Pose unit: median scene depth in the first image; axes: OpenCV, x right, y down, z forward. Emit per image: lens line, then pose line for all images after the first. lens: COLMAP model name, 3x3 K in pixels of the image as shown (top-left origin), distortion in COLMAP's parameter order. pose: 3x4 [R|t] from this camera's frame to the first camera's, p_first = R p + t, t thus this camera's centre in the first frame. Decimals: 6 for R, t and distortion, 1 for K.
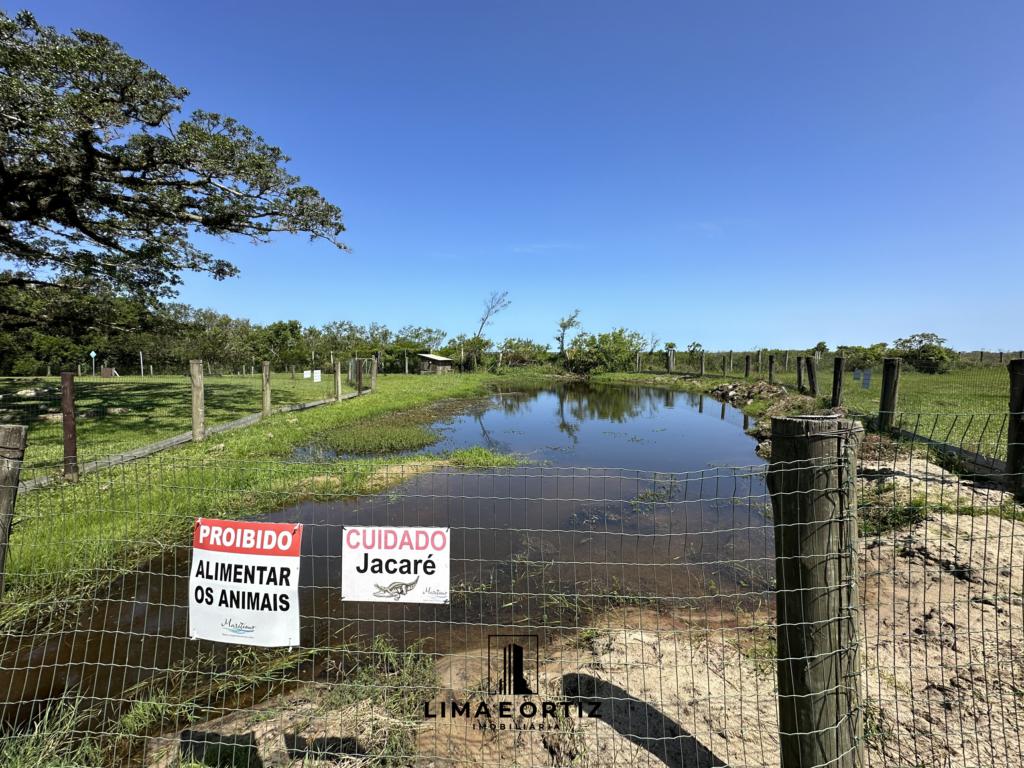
lens RADIAL K [[403.8, 0, 512.0], [0, 403.8, 384.0], [0, 0, 1]] dist [0.000215, -0.000008]
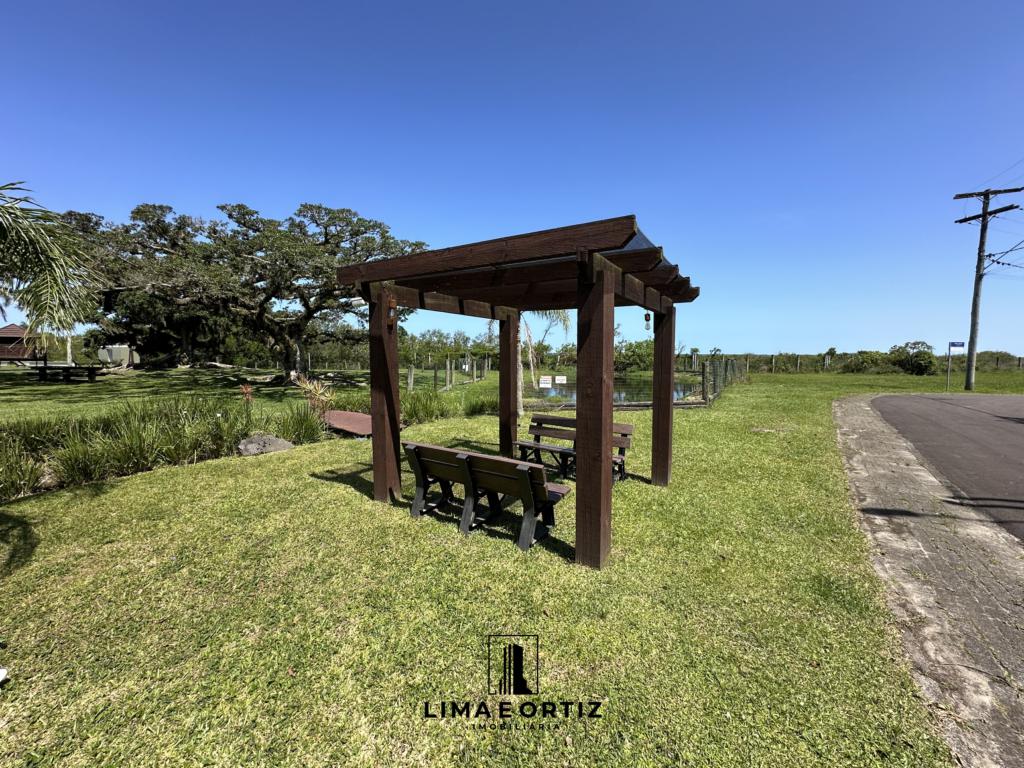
lens RADIAL K [[403.8, 0, 512.0], [0, 403.8, 384.0], [0, 0, 1]] dist [0.000215, -0.000008]
pose [[0.991431, 0.015784, -0.129672, -0.006570], [-0.016069, 0.999870, -0.001151, 0.020221], [0.129637, 0.003225, 0.991556, -0.315621]]
